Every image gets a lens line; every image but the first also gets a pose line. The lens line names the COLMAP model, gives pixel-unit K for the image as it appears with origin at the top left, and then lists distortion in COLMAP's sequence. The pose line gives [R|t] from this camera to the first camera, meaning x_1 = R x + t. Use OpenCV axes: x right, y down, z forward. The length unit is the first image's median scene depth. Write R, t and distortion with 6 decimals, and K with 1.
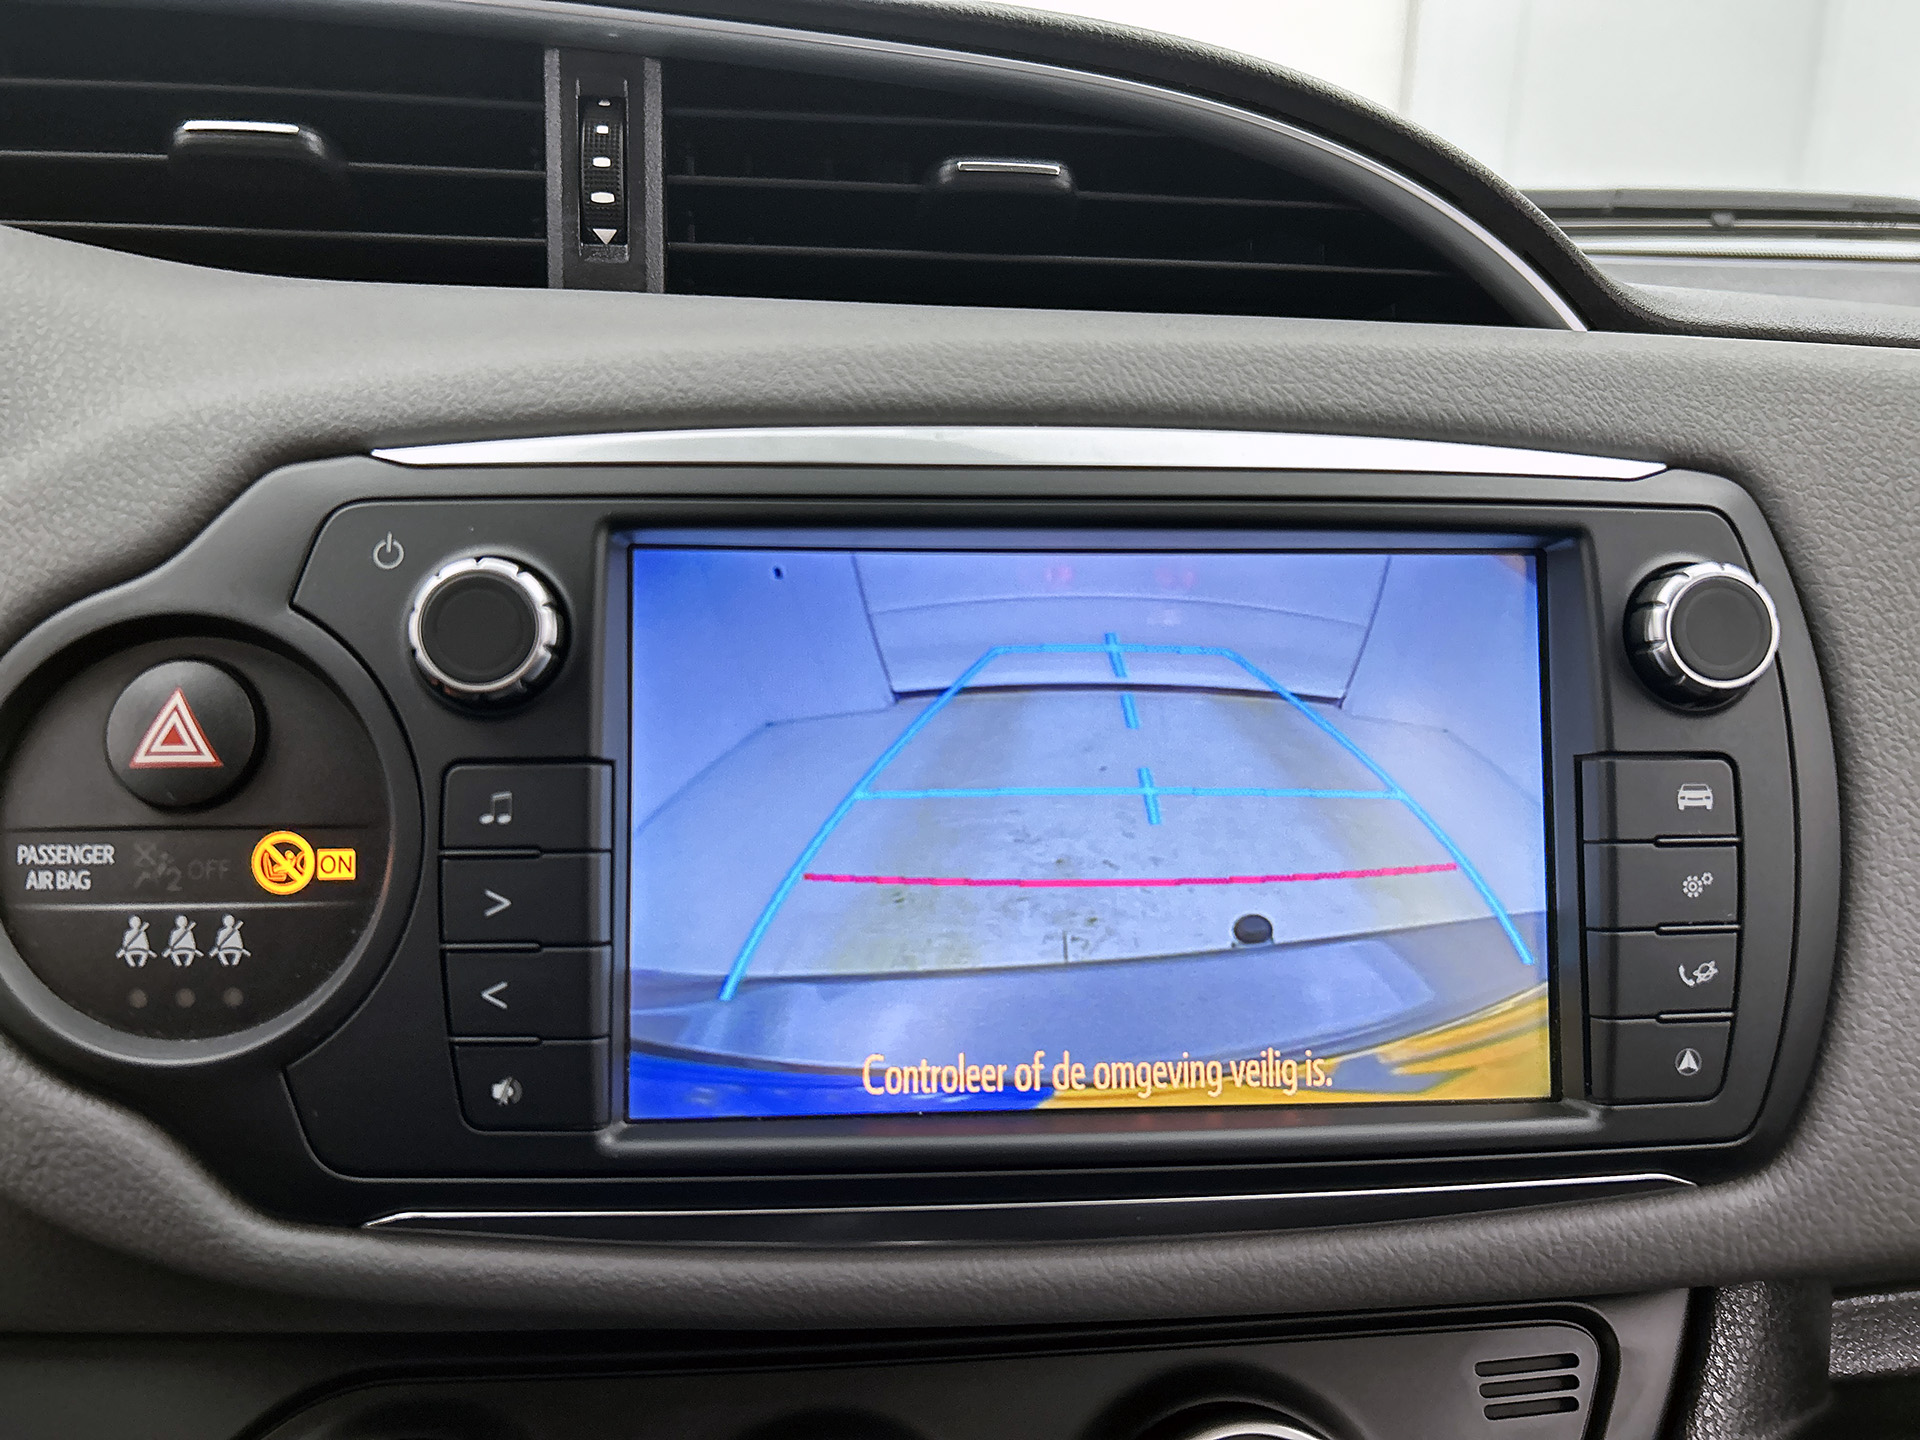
lens RADIAL K [[1467.2, 0, 963.1], [0, 1467.2, 721.6], [0, 0, 1]] dist [0.038881, -0.044053]
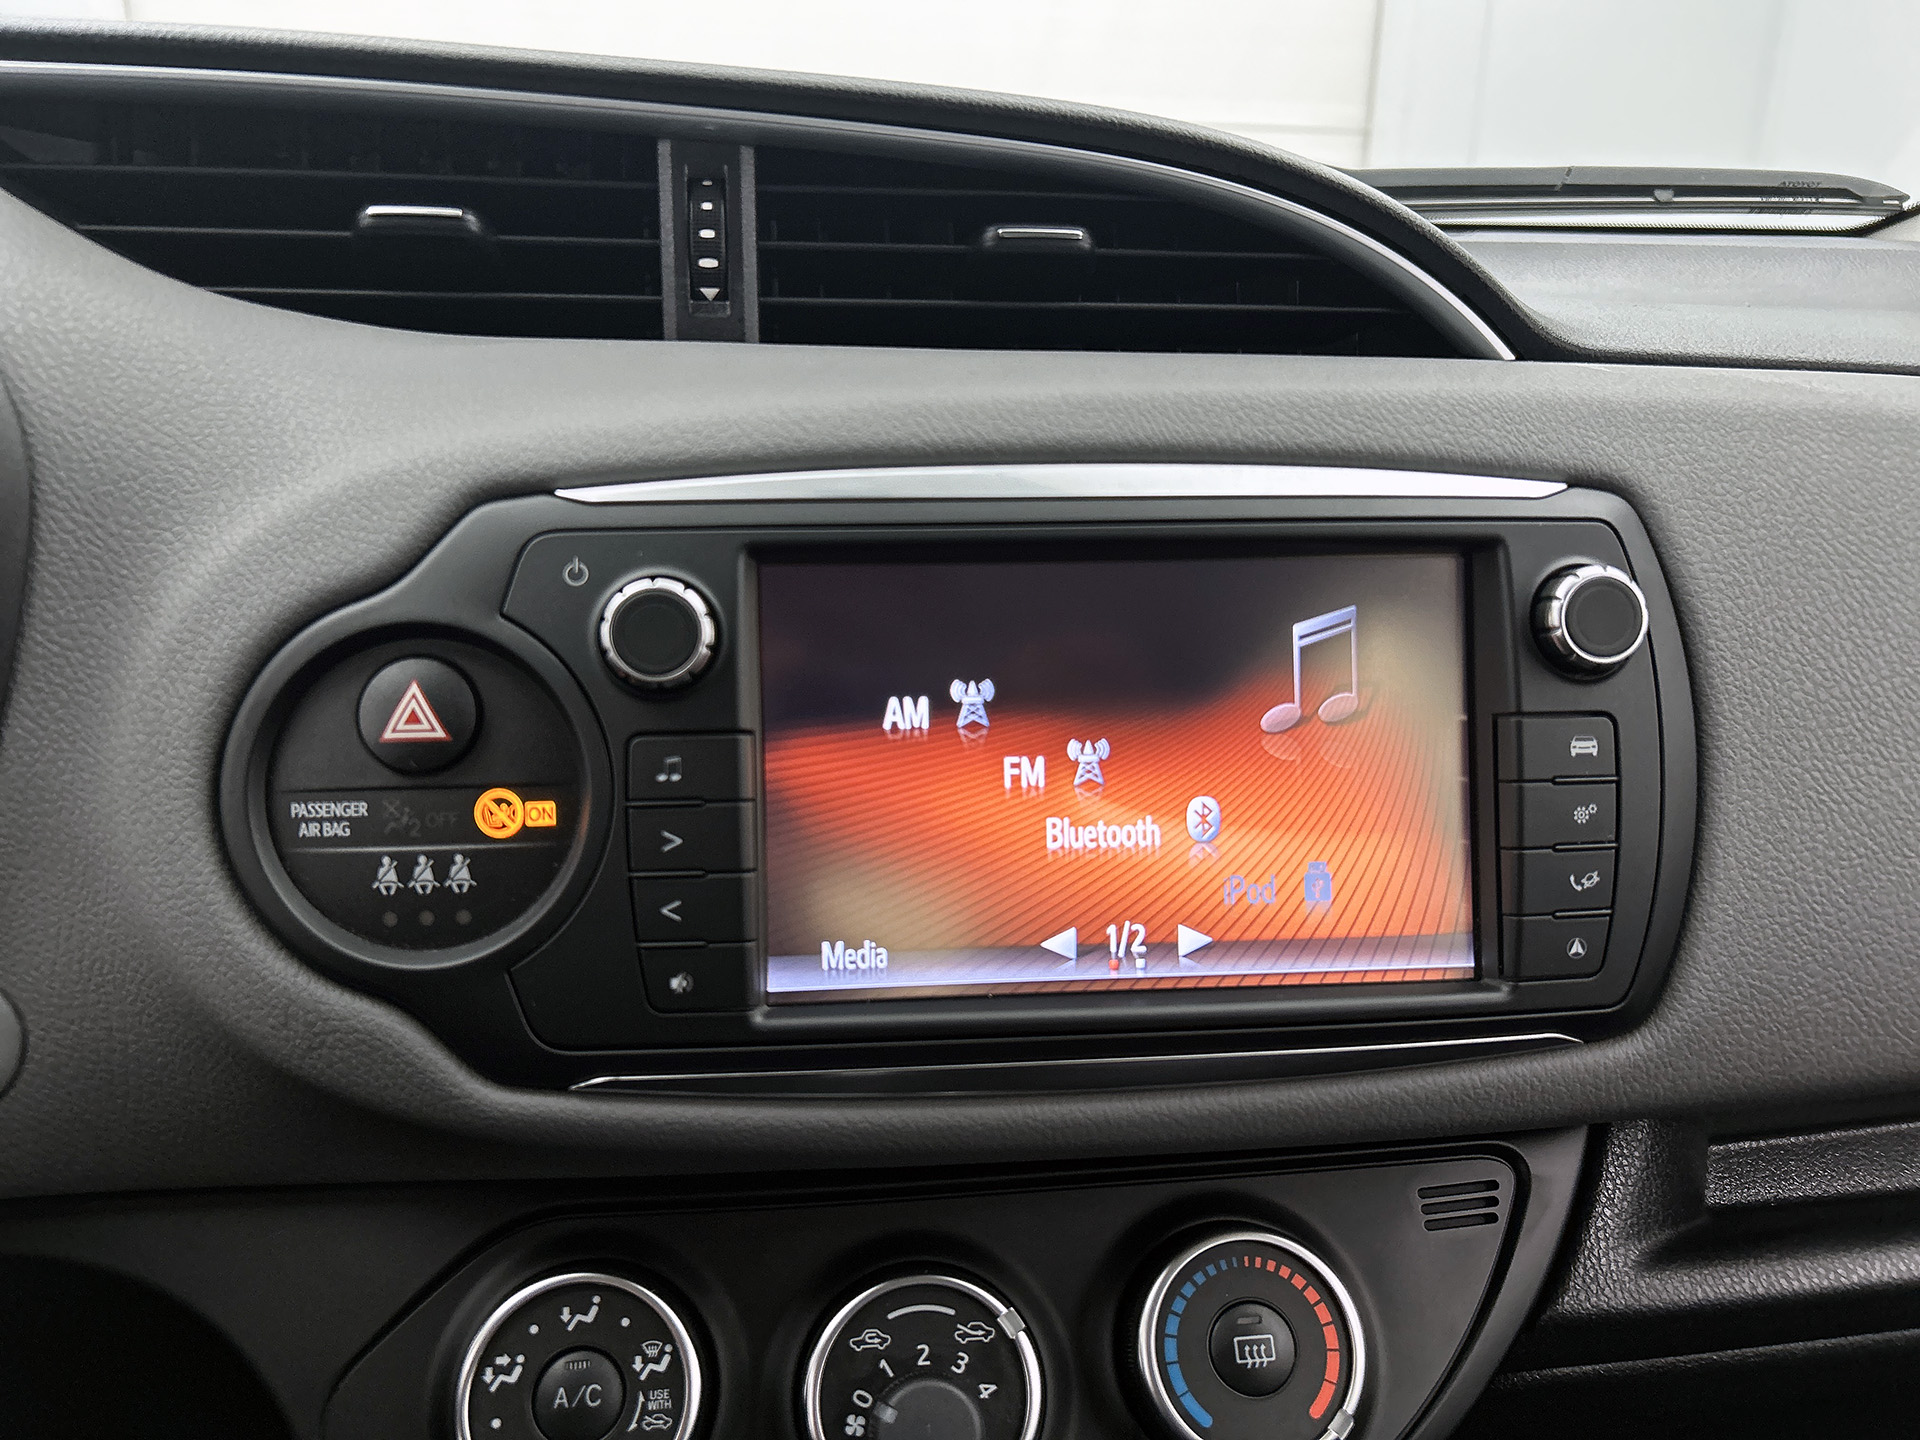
lens RADIAL K [[1467.2, 0, 970.6], [0, 1467.2, 728.0], [0, 0, 1]] dist [0.038881, -0.044053]
pose [[0.999714, -0.014102, 0.019300, -0.069210], [0.013077, 0.998547, 0.052275, -0.040345], [-0.020009, -0.052007, 0.998446, -0.287831]]
